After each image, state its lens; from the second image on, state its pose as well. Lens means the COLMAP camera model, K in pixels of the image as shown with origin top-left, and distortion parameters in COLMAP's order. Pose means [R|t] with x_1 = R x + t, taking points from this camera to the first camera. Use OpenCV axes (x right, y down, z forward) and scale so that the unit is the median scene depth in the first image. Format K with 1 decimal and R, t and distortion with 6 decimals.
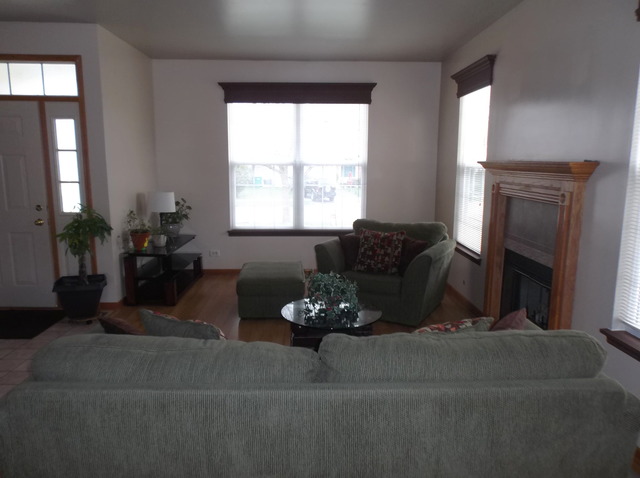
lens RADIAL K [[476.5, 0, 320.0], [0, 476.5, 239.0], [0, 0, 1]] dist [0.049243, 0.001430]
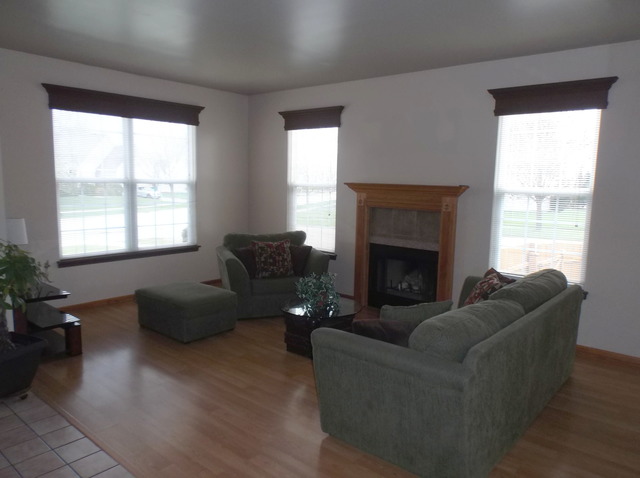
lens RADIAL K [[463.1, 0, 320.0], [0, 463.1, 239.0], [0, 0, 1]] dist [-0.003336, -0.000632]
pose [[0.661998, -0.085660, 0.744594, -0.627689], [0.104352, 0.994306, 0.021612, -0.033206], [-0.742205, 0.063393, 0.667167, 0.162998]]
